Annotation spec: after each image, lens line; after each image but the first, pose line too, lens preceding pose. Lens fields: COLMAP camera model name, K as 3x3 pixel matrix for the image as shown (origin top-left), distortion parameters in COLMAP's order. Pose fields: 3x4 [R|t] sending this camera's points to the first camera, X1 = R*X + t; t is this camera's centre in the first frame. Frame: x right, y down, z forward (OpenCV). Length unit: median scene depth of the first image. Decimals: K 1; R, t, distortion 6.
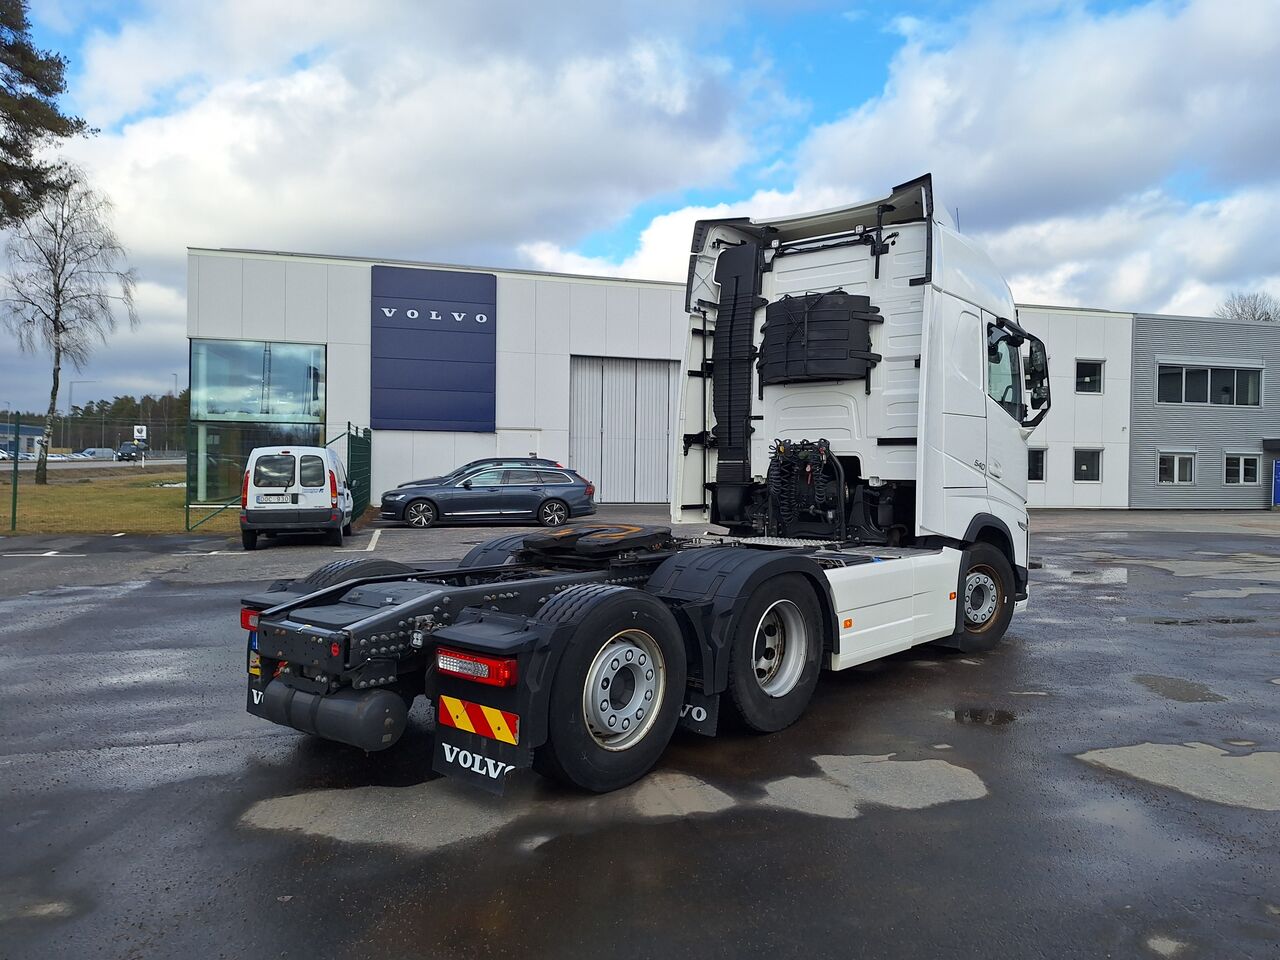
lens RADIAL K [[942.3, 0, 640.0], [0, 942.3, 480.0], [0, 0, 1]] dist [0.101807, 0.001679]
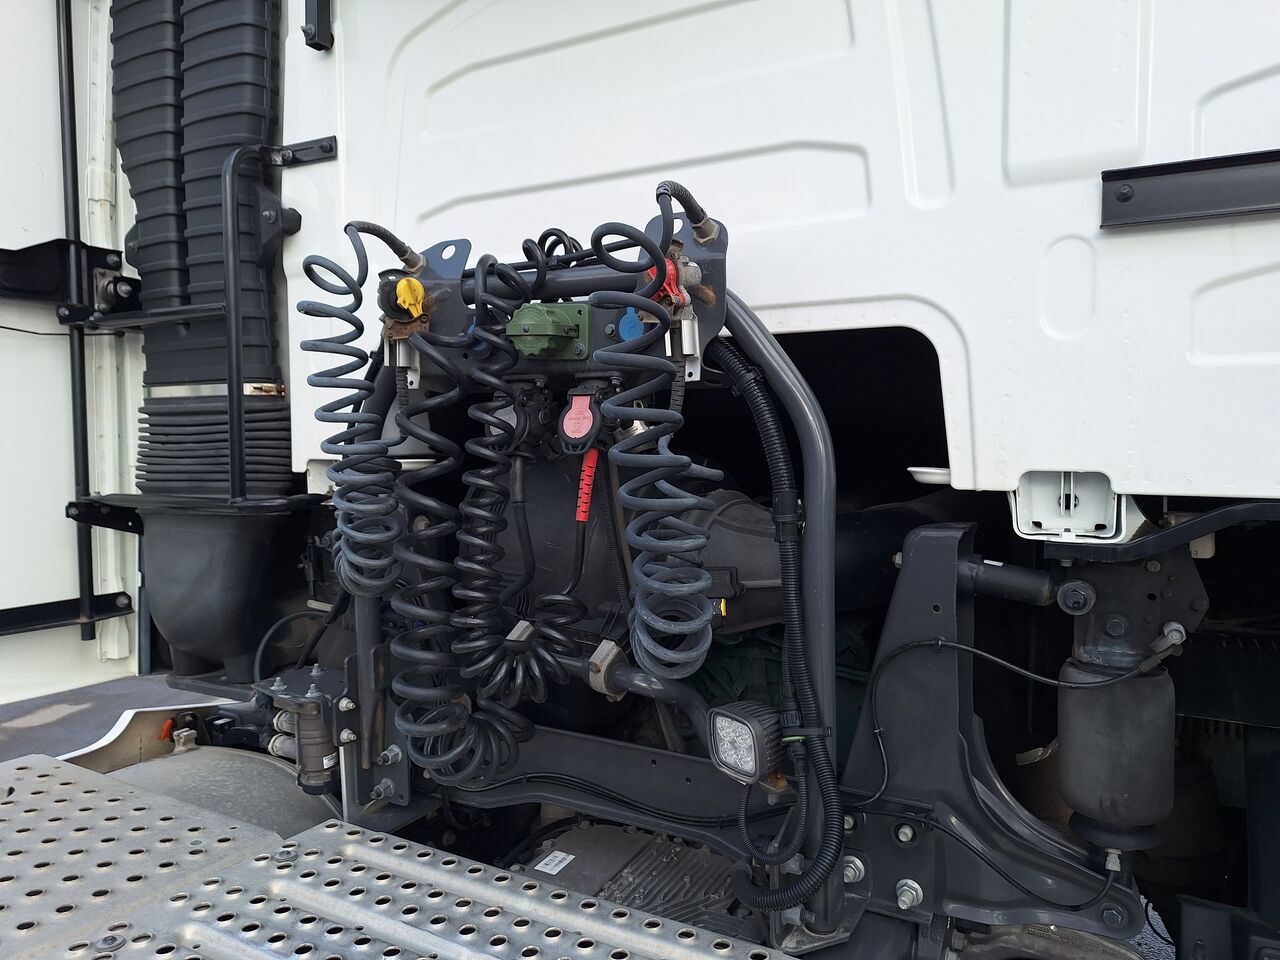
lens RADIAL K [[942.3, 0, 640.0], [0, 942.3, 480.0], [0, 0, 1]] dist [0.101807, 0.001679]
pose [[0.971640, -0.021142, 0.235519, 0.141874], [0.012038, 0.999126, 0.040028, -0.007594], [-0.236159, -0.036058, 0.971045, 0.794912]]
